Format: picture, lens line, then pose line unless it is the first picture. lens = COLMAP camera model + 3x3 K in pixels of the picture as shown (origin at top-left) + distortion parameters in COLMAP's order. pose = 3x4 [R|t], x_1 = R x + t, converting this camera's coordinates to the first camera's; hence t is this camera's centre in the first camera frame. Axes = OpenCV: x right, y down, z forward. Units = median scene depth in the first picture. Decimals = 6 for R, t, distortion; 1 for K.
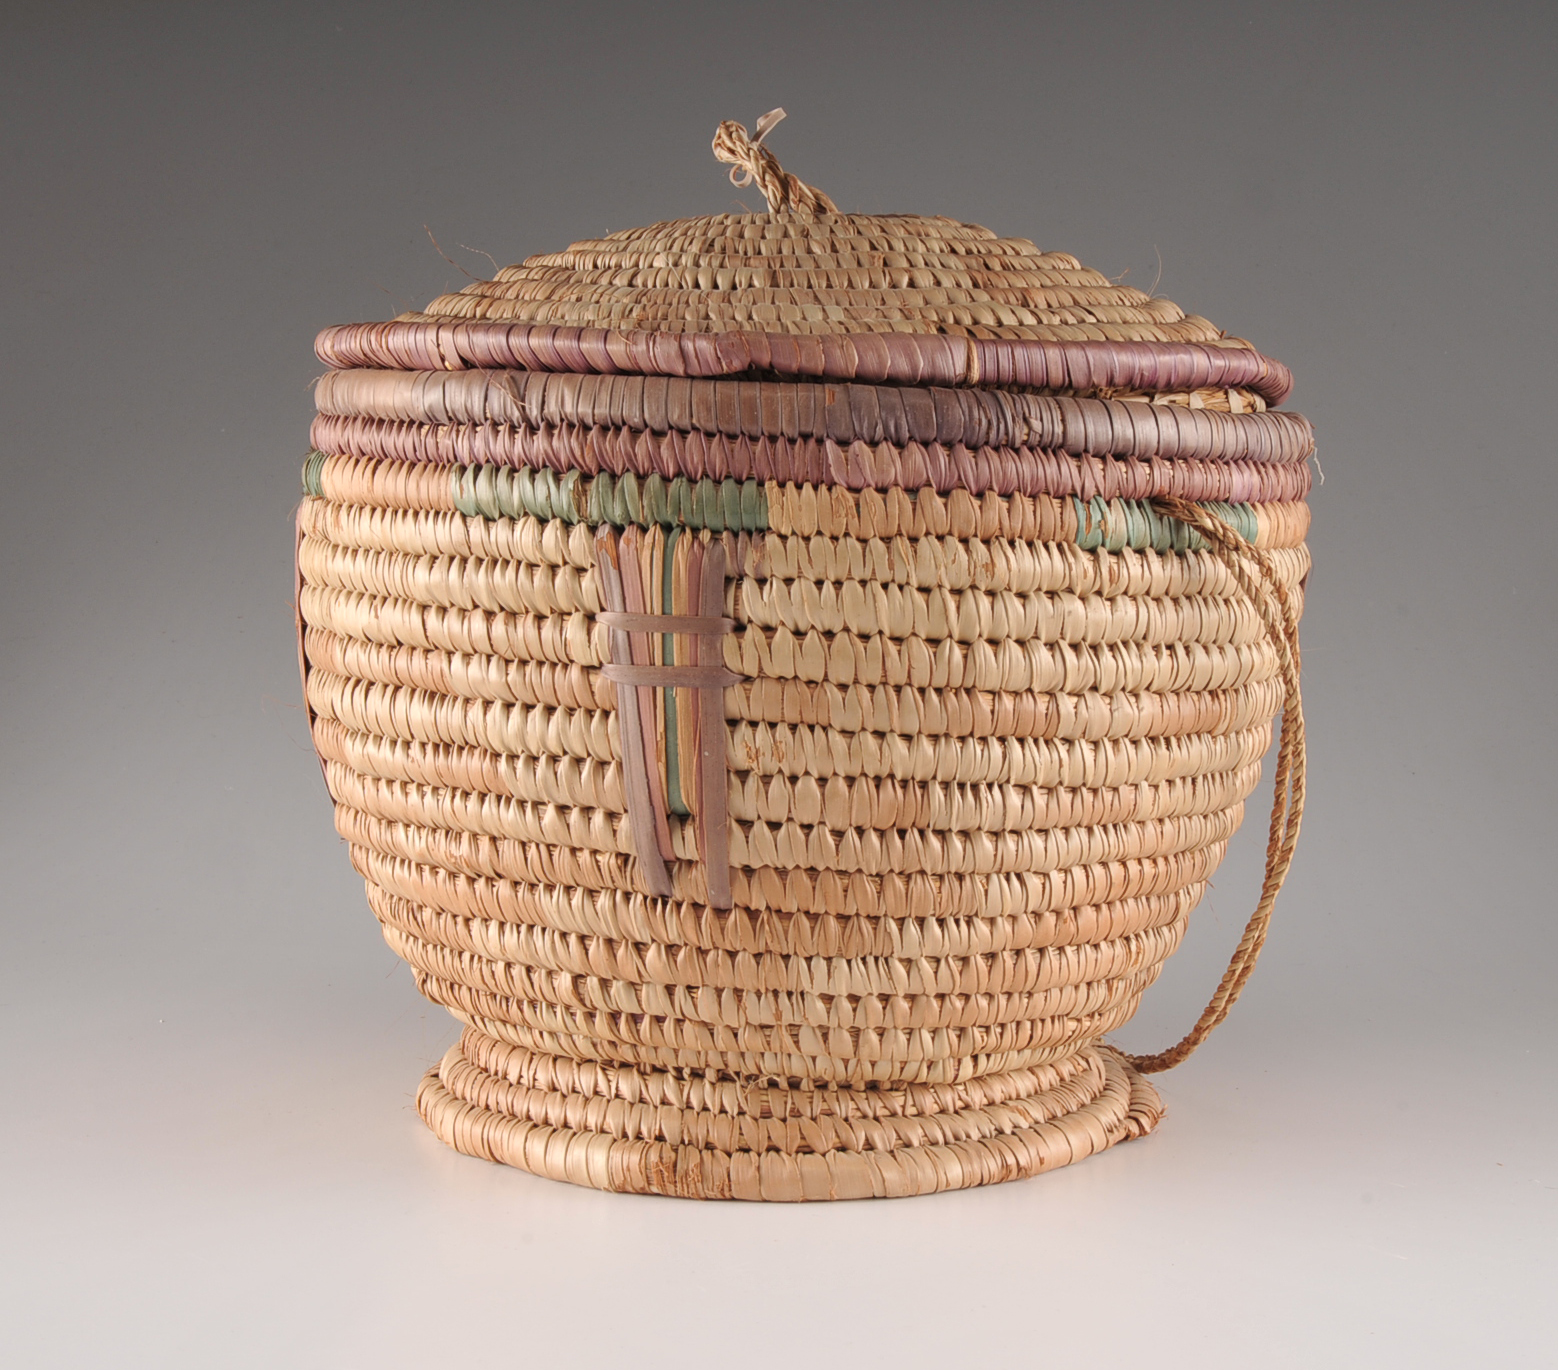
lens RADIAL K [[2906.9, 0, 778.2], [0, 2906.9, 685.1], [0, 0, 1]] dist [0.071746, 0.000000]
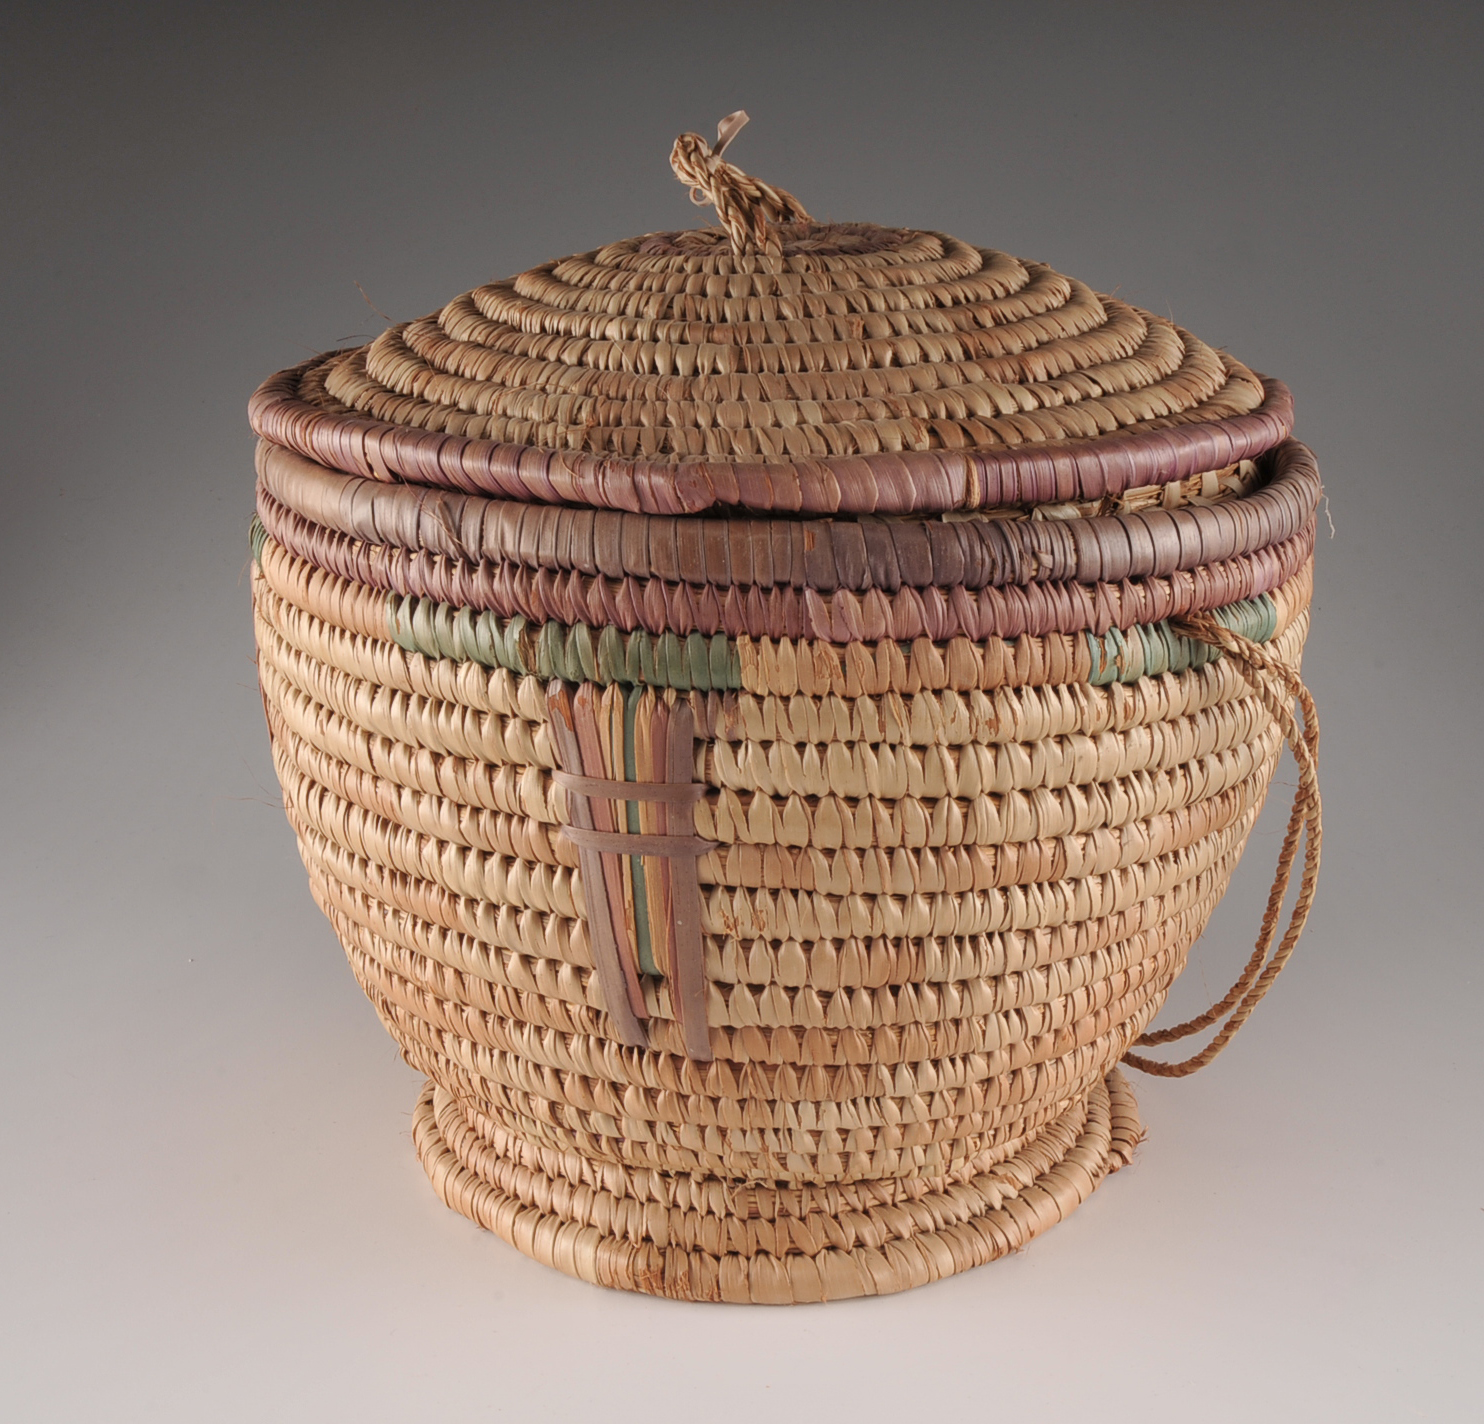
lens RADIAL K [[2008.2, 0, 740.3], [0, 2008.2, 711.9], [0, 0, 1]] dist [-0.028600, 0.000000]
pose [[0.999670, -0.023678, -0.009919, 0.001960], [0.025227, 0.977675, 0.208602, -0.165924], [0.004758, -0.208783, 0.977950, 0.389295]]
